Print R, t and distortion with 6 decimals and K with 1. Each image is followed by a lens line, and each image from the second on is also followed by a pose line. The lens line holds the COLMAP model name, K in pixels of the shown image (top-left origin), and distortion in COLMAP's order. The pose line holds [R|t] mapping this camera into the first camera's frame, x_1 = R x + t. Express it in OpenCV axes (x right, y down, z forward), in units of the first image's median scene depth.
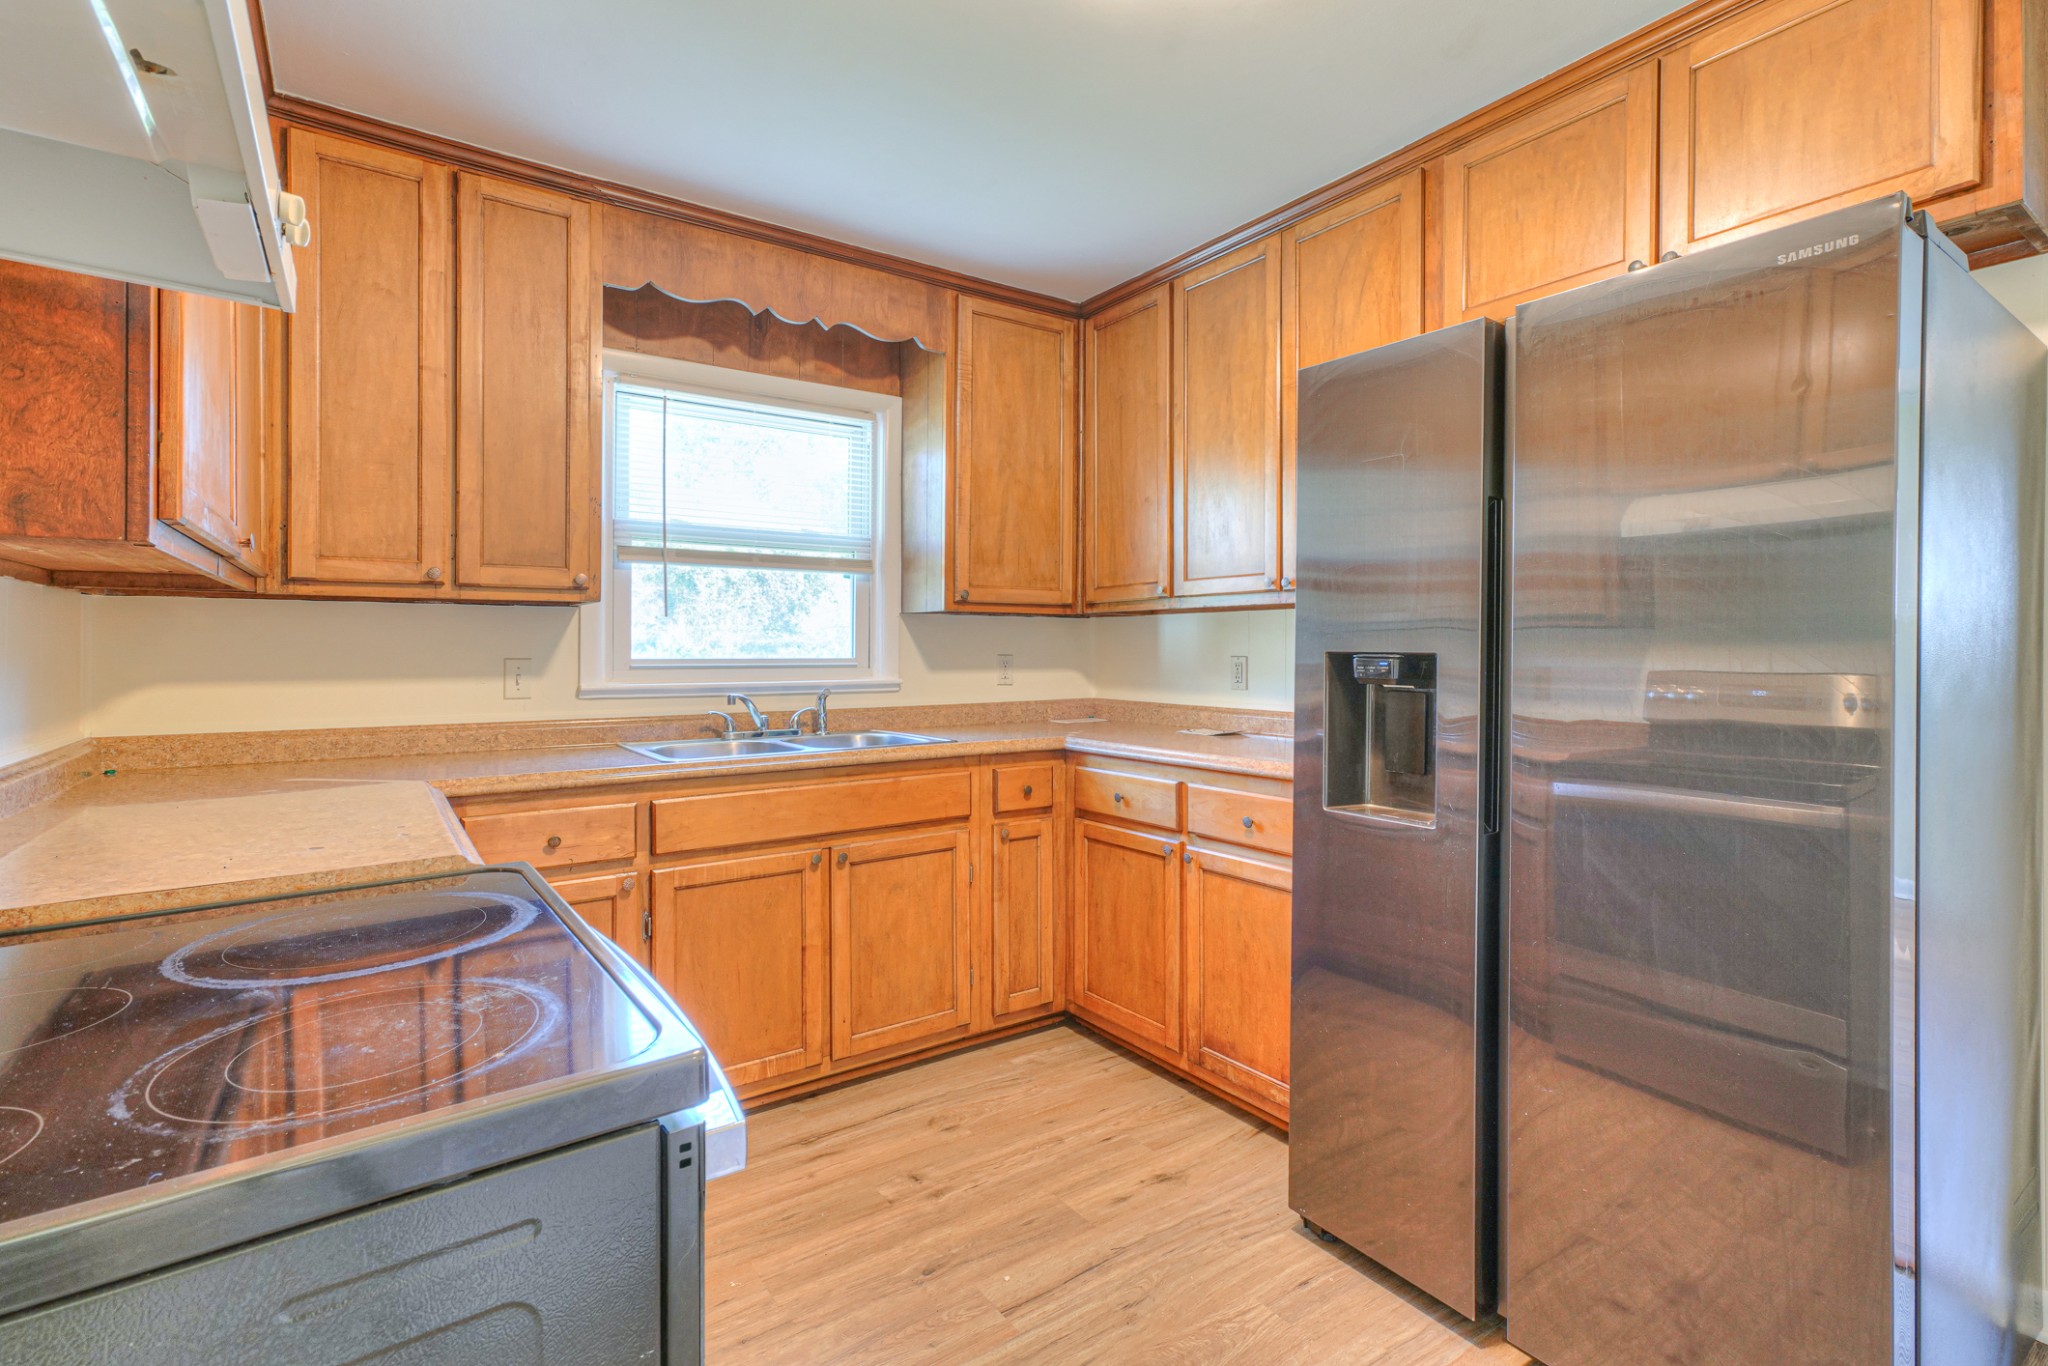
lens RADIAL K [[917.8, 0, 1018.9], [0, 917.8, 652.0], [0, 0, 1]] dist [-0.003195, -0.000008]
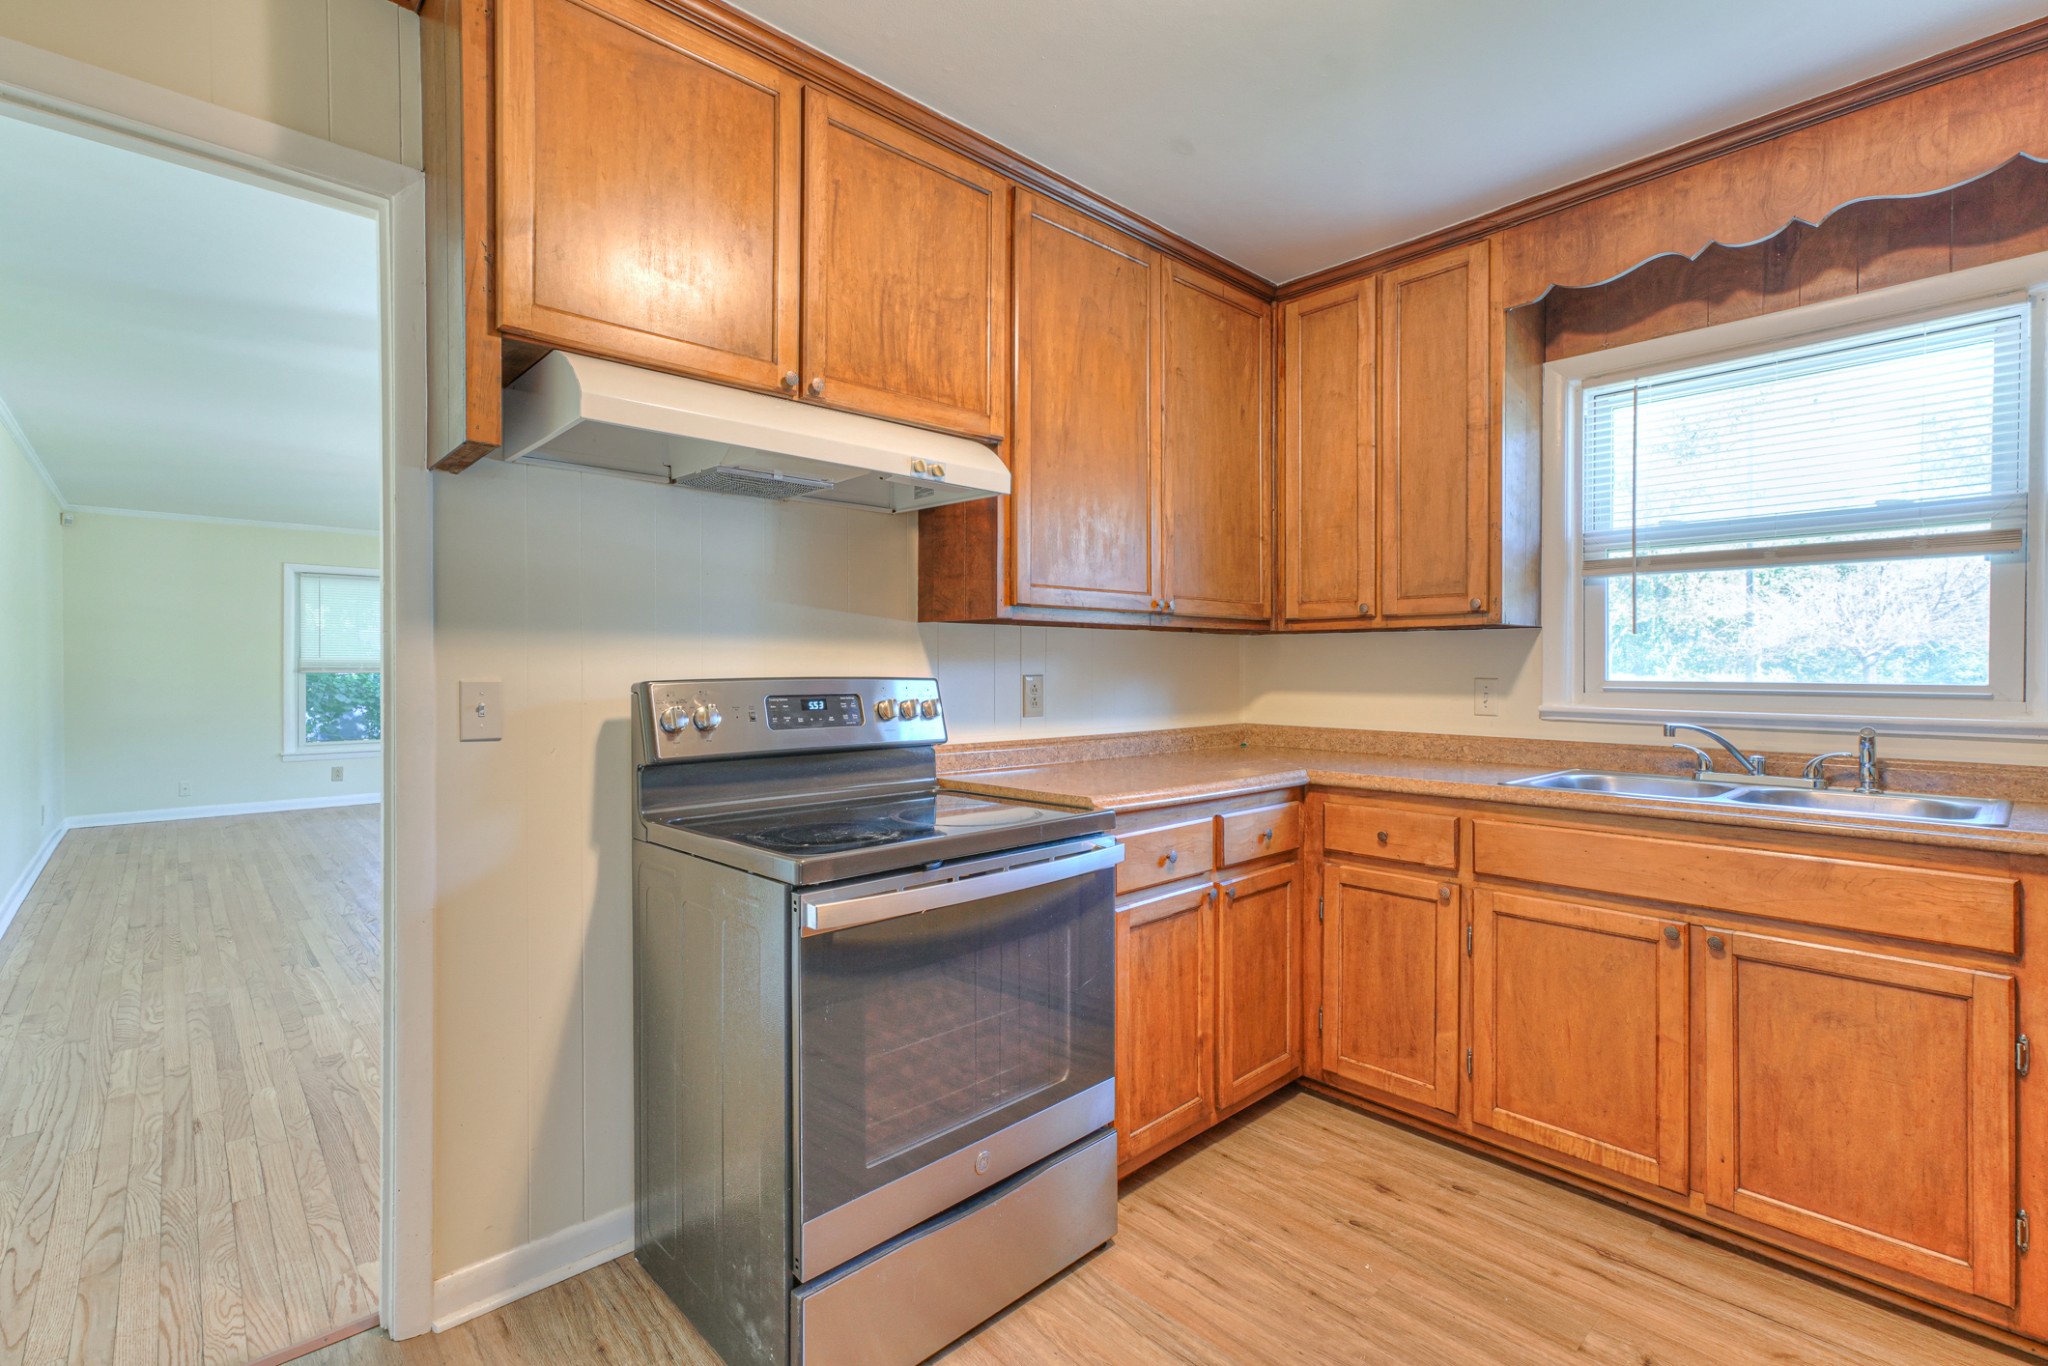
lens RADIAL K [[940.3, 0, 1028.6], [0, 940.3, 683.6], [0, 0, 1]] dist [0.000891, 0.000678]
pose [[0.146591, 0.017097, -0.989049, 0.499555], [-0.004626, 0.999852, 0.016598, -0.002724], [0.989186, 0.002143, 0.146648, 0.322022]]
